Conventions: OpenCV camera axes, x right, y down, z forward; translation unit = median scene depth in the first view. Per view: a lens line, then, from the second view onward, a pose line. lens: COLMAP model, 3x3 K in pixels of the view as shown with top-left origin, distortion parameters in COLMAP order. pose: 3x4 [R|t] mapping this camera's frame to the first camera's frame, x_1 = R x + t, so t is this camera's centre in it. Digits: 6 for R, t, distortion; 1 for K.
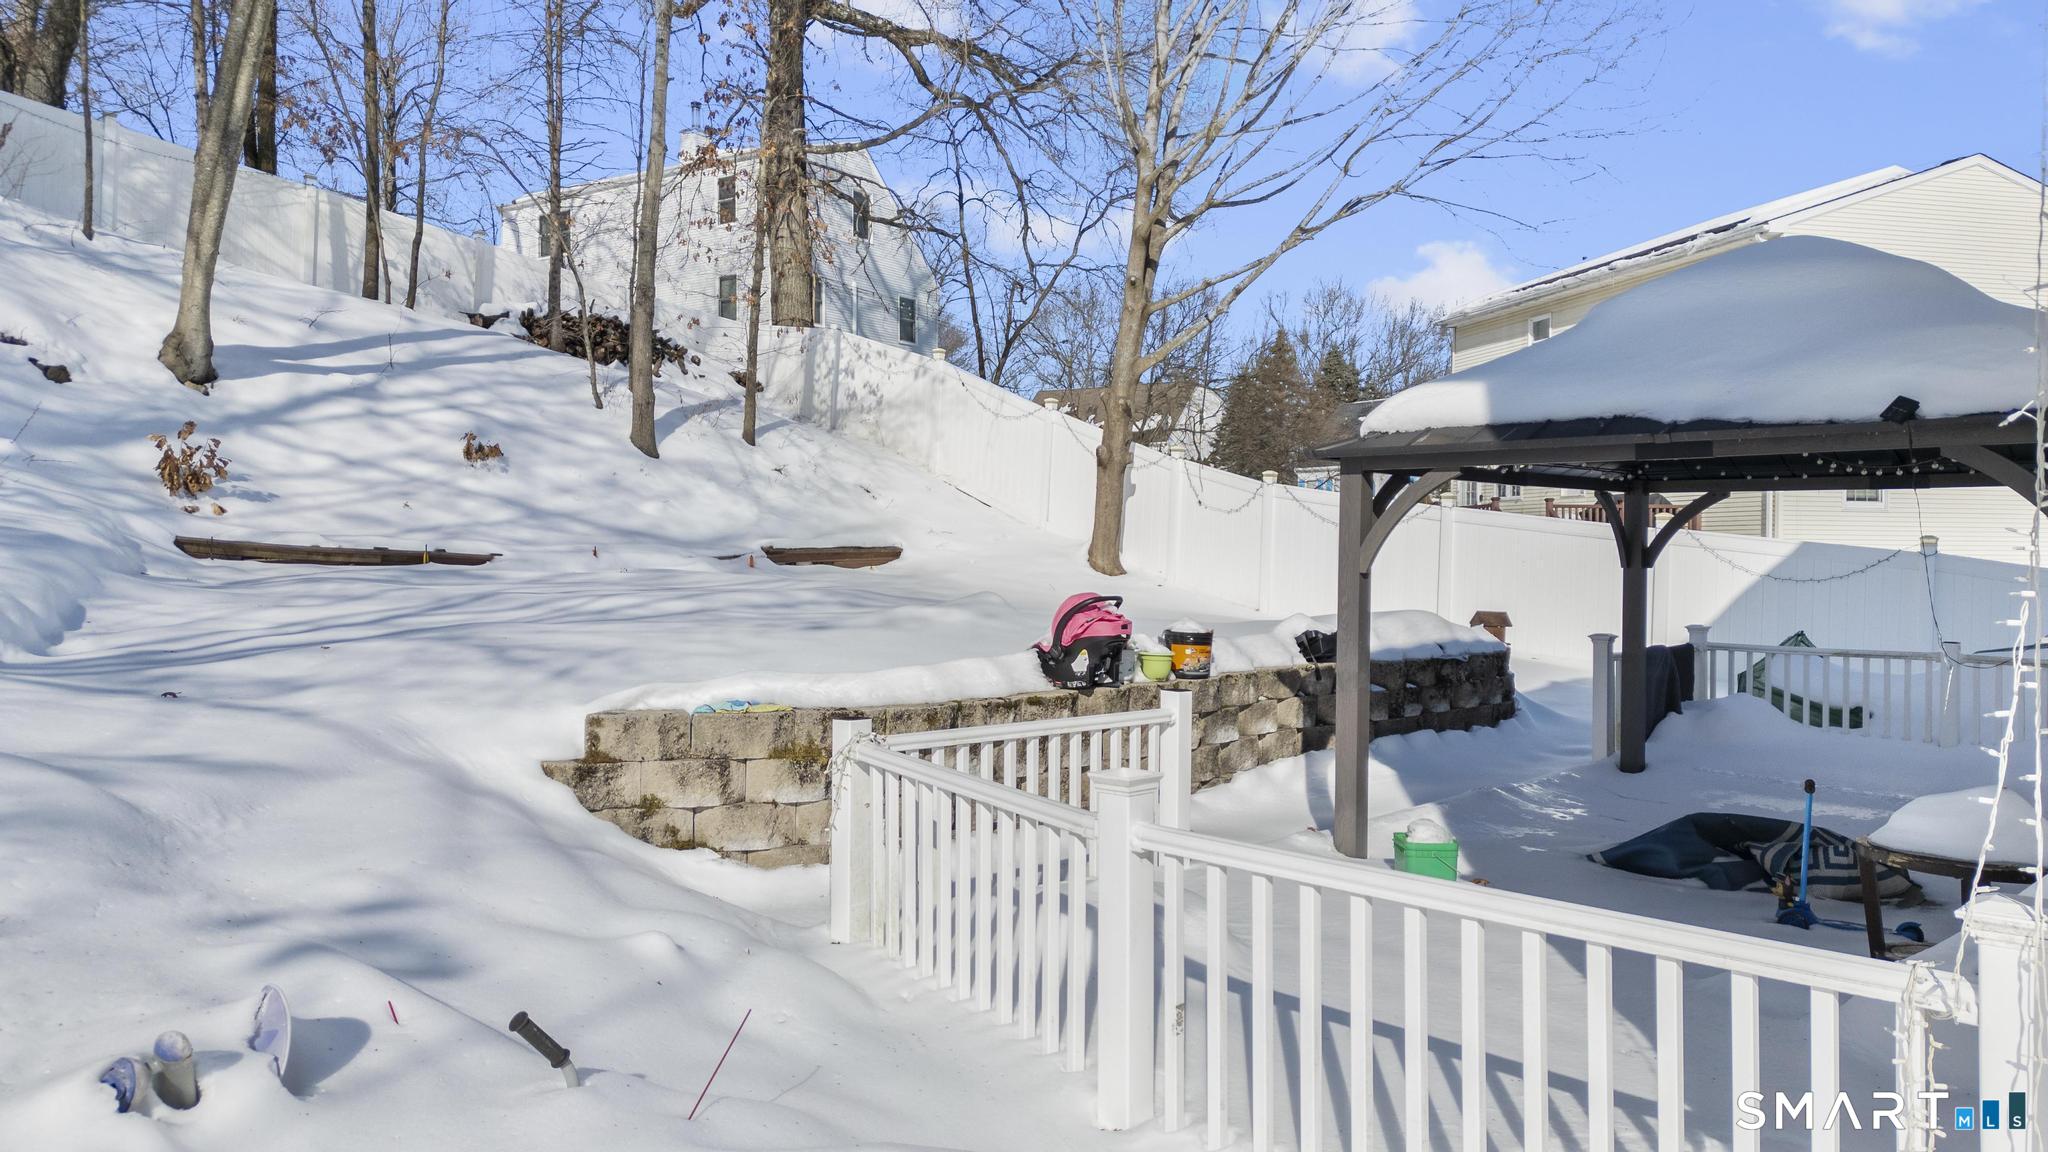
lens RADIAL K [[1427.0, 0, 1024.0], [0, 1427.0, 576.0], [0, 0, 1]] dist [0.047389, 0.000291]
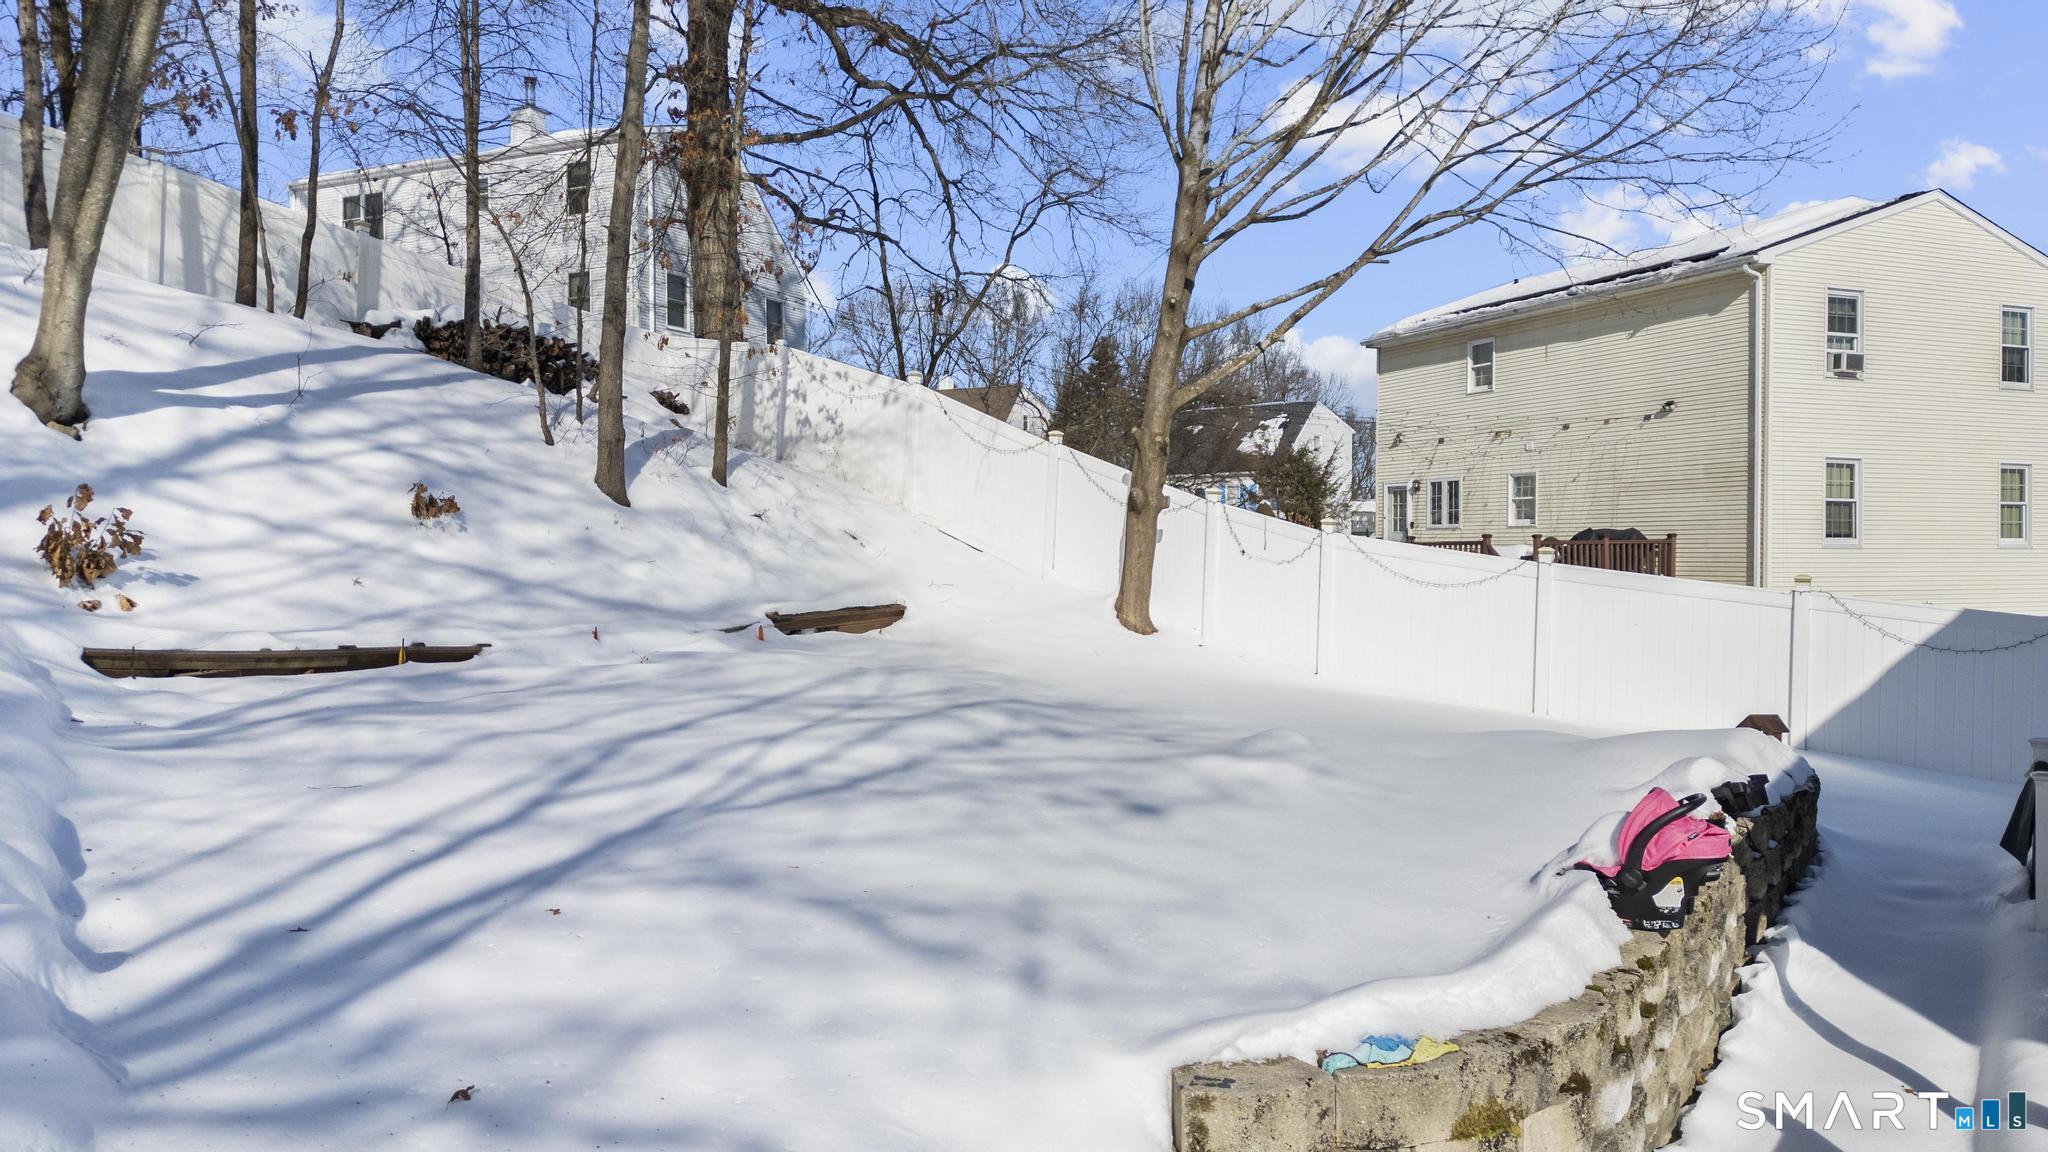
lens RADIAL K [[1435.4, 0, 1024.0], [0, 1435.4, 576.0], [0, 0, 1]] dist [0.041268, -0.001211]
pose [[0.988101, -0.008501, 0.153569, -0.158803], [0.008381, 0.999964, 0.001430, -0.041457], [-0.153576, -0.000126, 0.988137, 0.142398]]
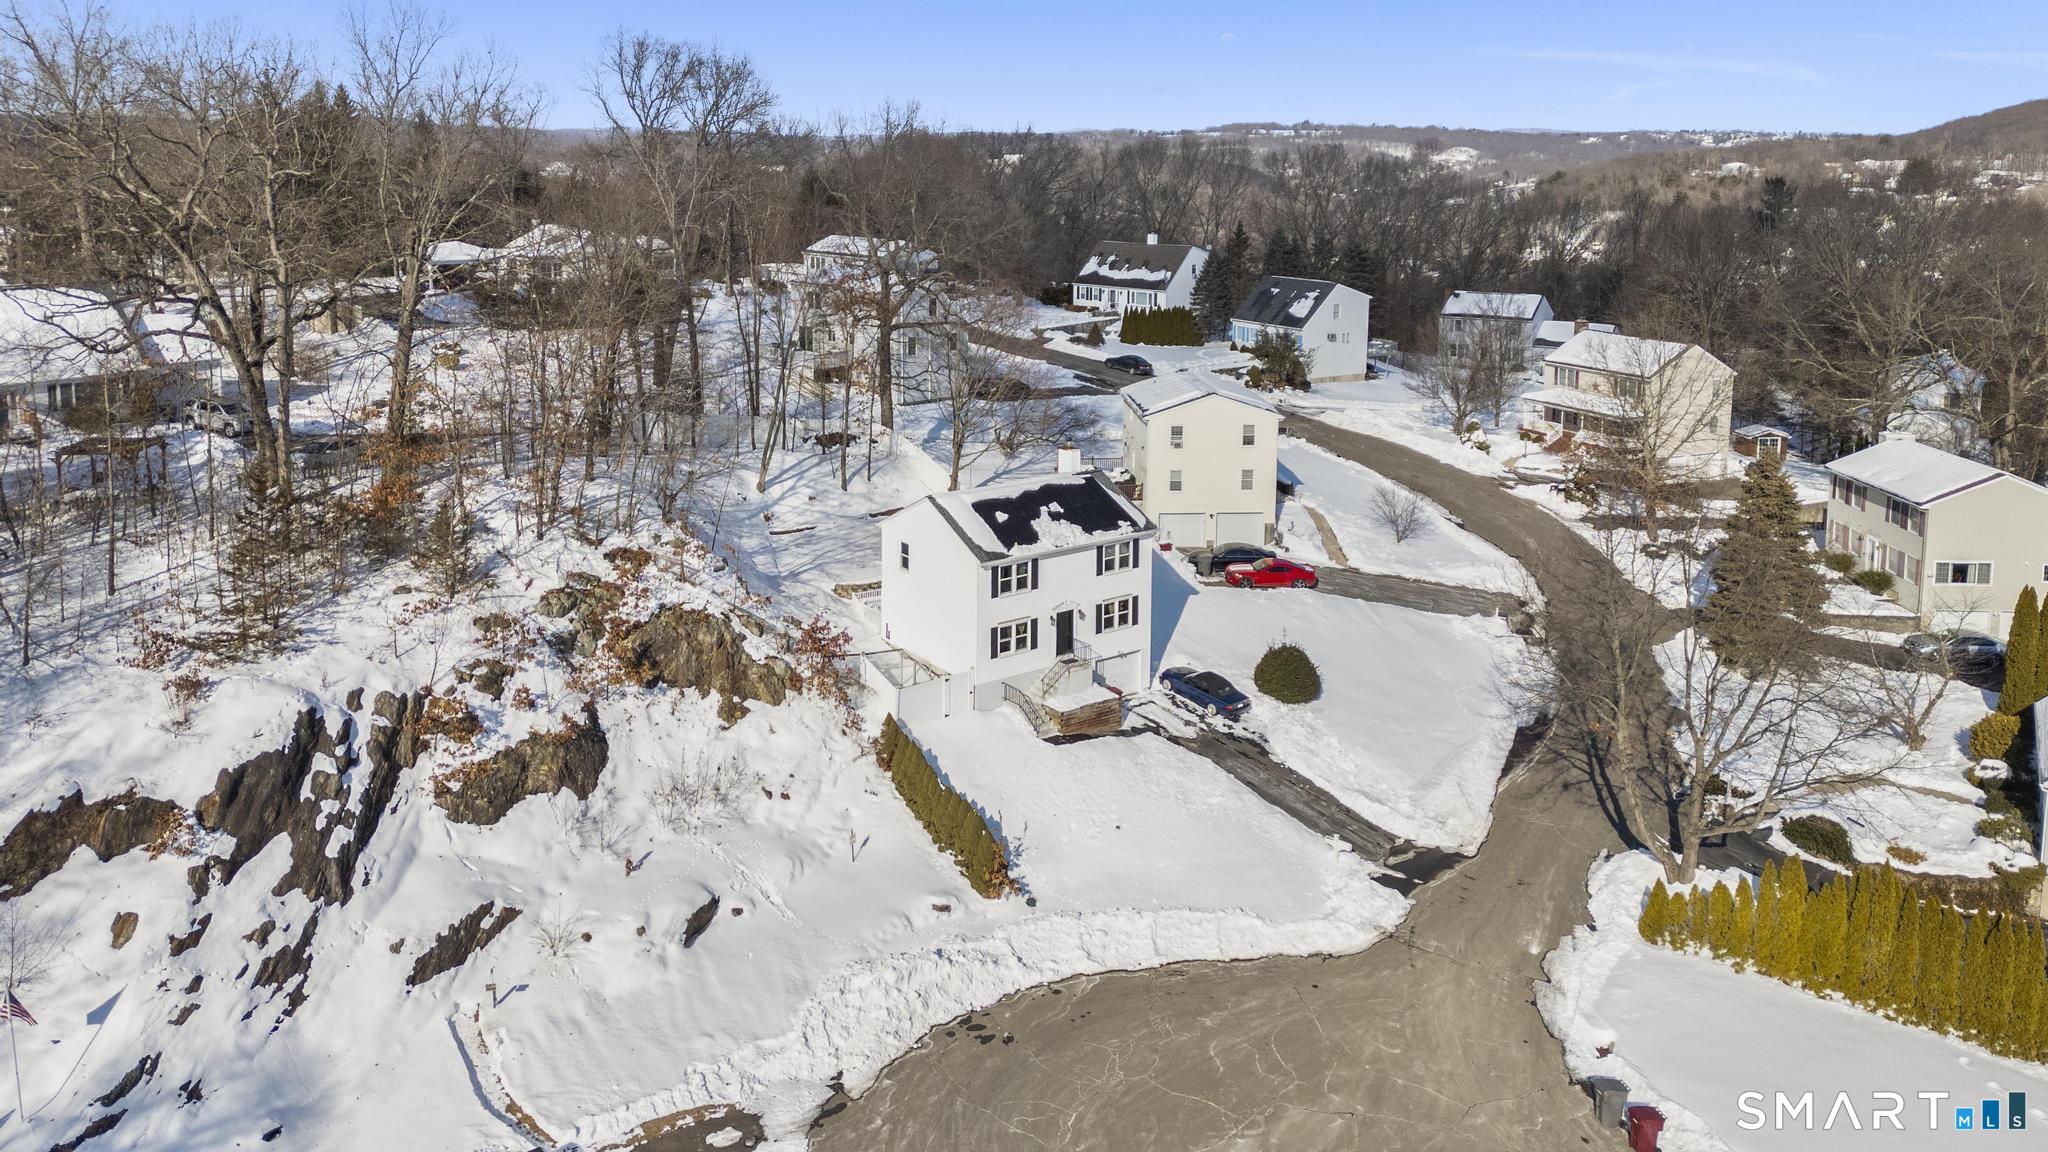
lens RADIAL K [[1541.3, 0, 956.7], [0, 1541.3, 393.8], [0, 0, 1]] dist [0.058450, -0.000416]
pose [[0.979173, 0.033326, -0.200273, 1.030568], [-0.004217, 0.989562, 0.144045, -1.074799], [0.202983, -0.140201, 0.969093, -3.544309]]
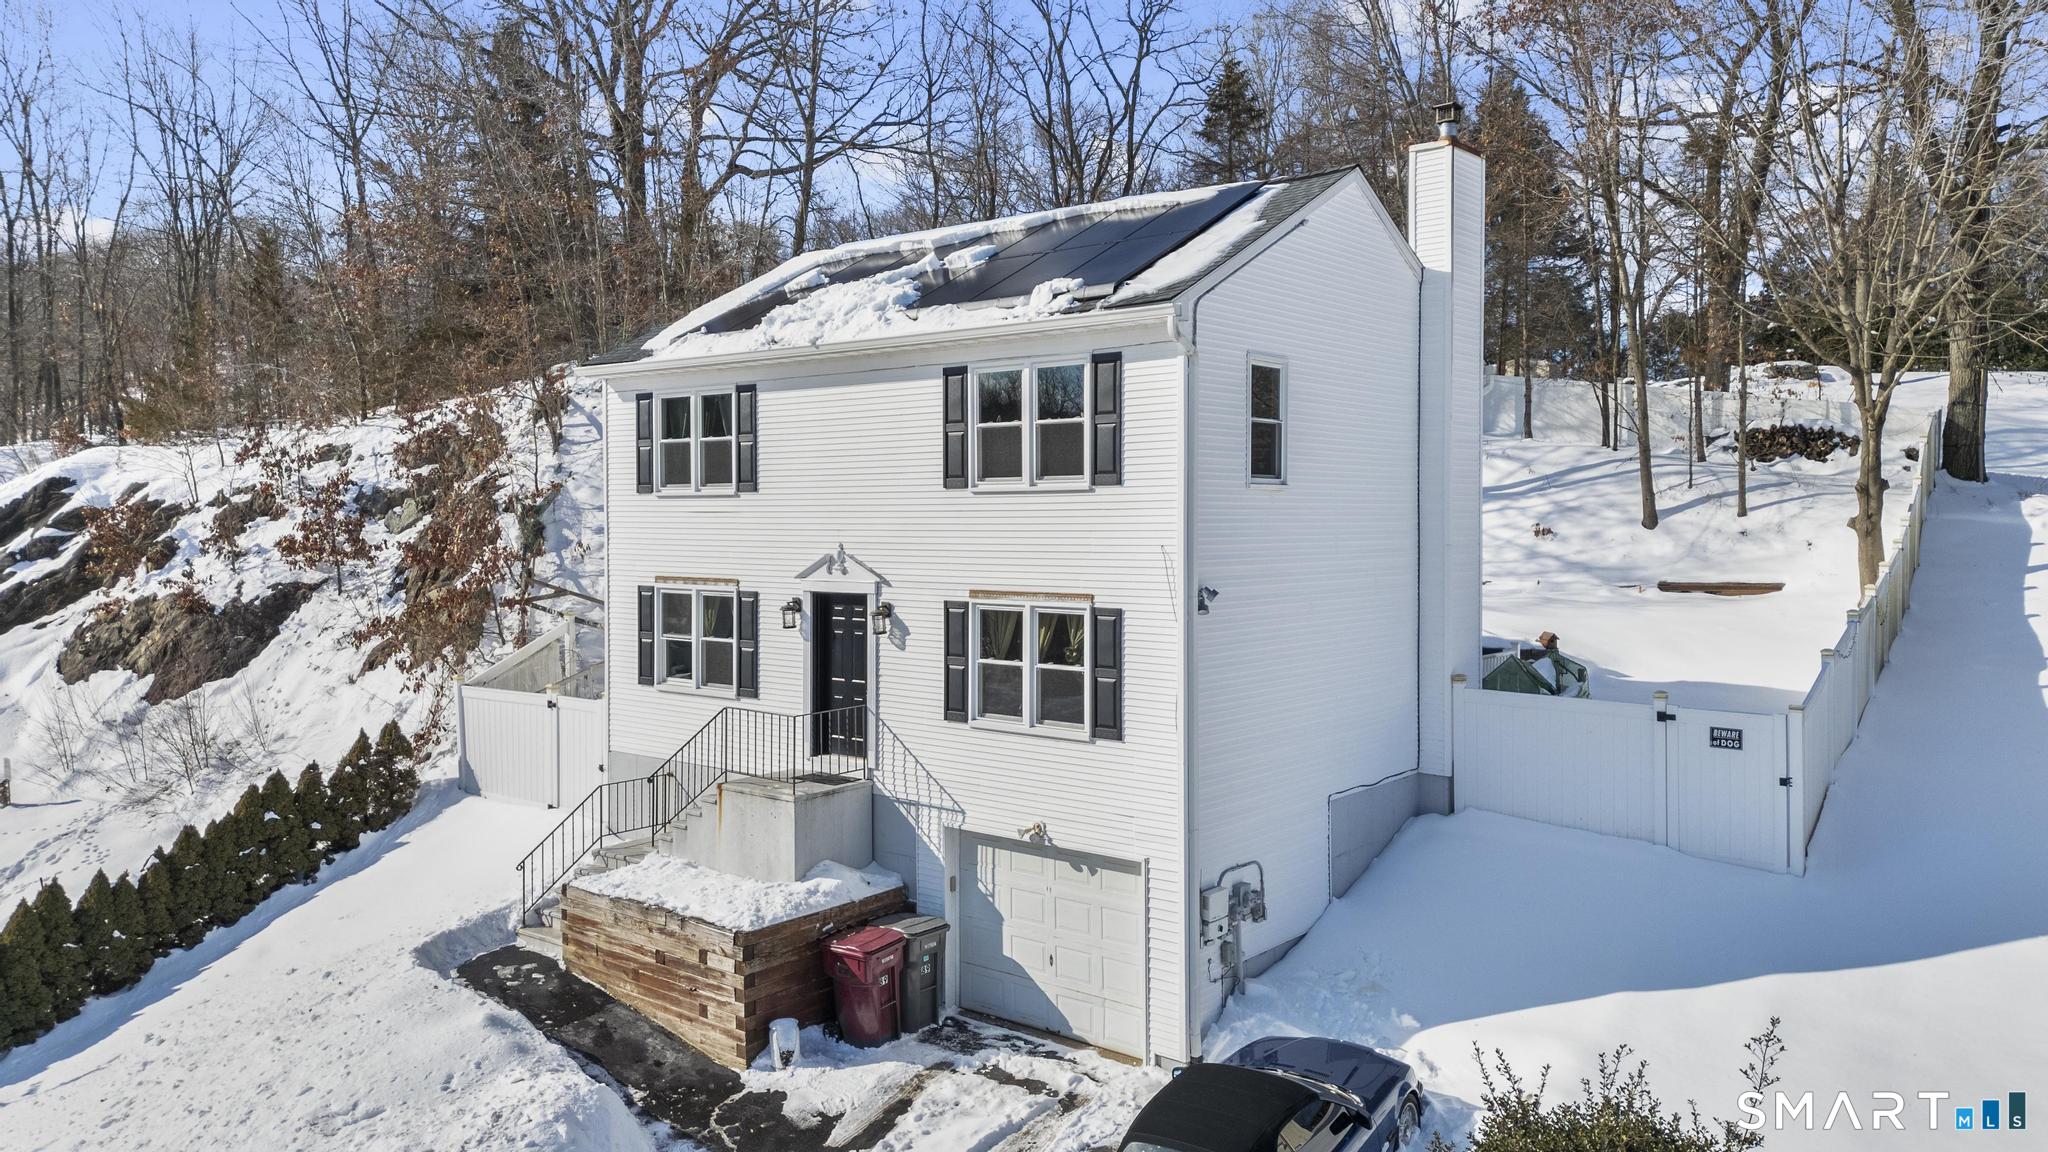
lens RADIAL K [[1490.6, 0, 983.3], [0, 1490.6, 532.8], [0, 0, 1]] dist [0.058635, 0.000208]
pose [[0.035949, 0.012605, -0.999274, 1.562165], [-0.017946, 0.999767, 0.011965, -0.089888], [0.999192, 0.017503, 0.036167, 0.054039]]
